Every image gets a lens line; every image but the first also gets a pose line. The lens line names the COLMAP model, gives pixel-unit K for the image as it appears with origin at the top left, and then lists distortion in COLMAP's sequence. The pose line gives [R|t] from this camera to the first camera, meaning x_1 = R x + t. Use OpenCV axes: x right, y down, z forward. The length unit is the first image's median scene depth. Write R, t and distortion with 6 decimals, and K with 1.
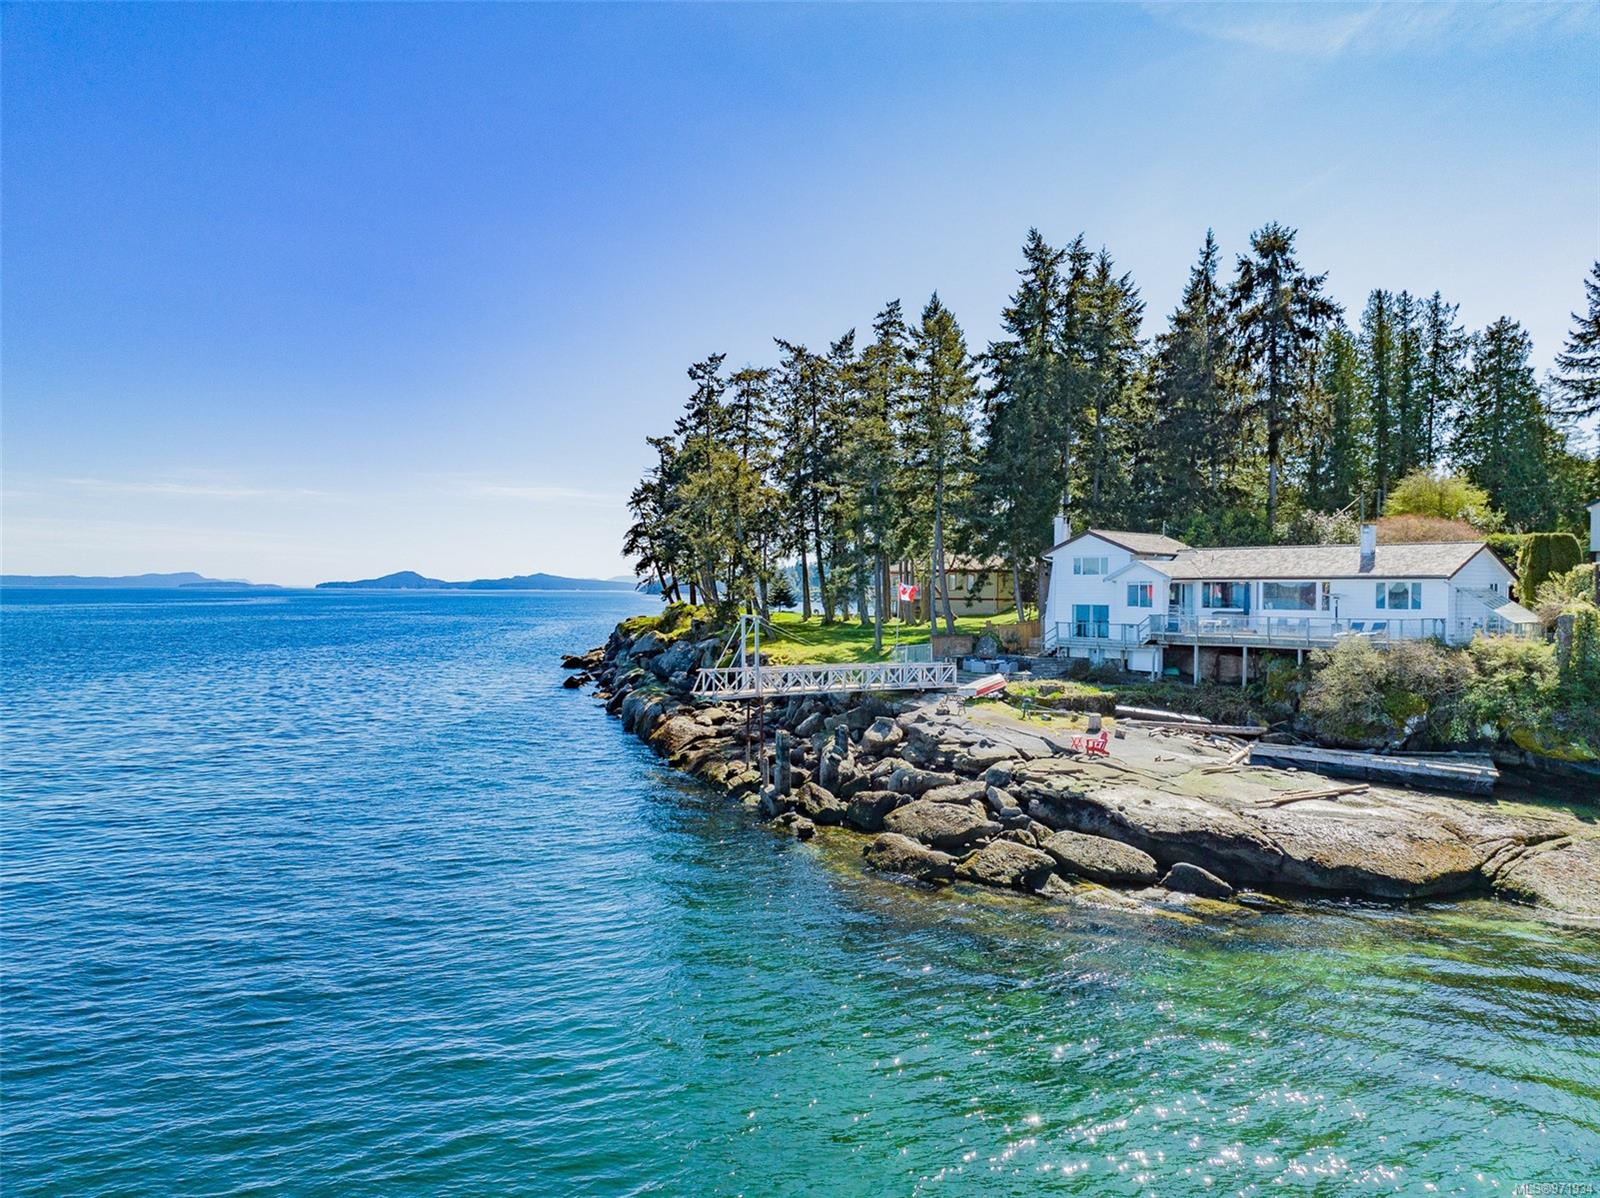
lens RADIAL K [[1140.2, 0, 800.0], [0, 1140.2, 599.0], [0, 0, 1]] dist [-0.052537, 0.018885]
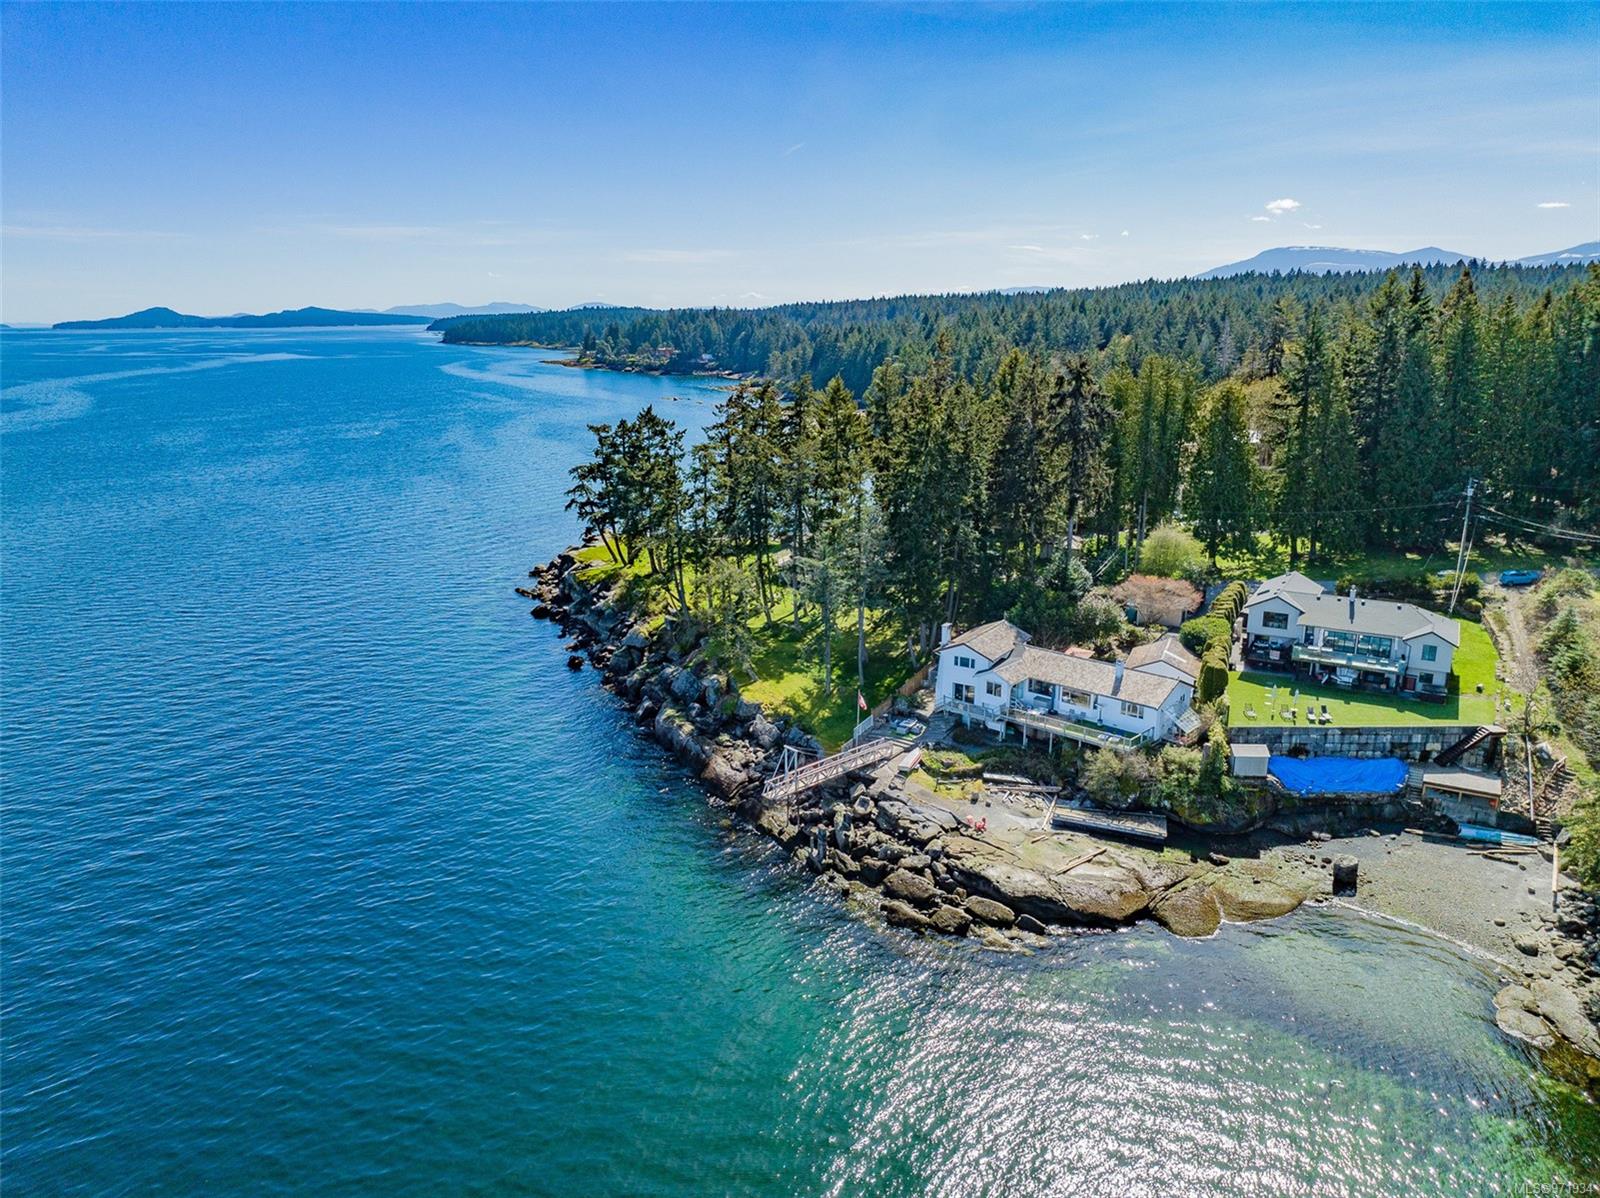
lens RADIAL K [[1140.2, 0, 800.0], [0, 1140.2, 599.0], [0, 0, 1]] dist [-0.052537, 0.018885]
pose [[0.984944, -0.047065, 0.166346, -0.308029], [0.007572, 0.973048, 0.230478, -0.609574], [-0.172710, -0.225748, 0.958754, -0.651324]]
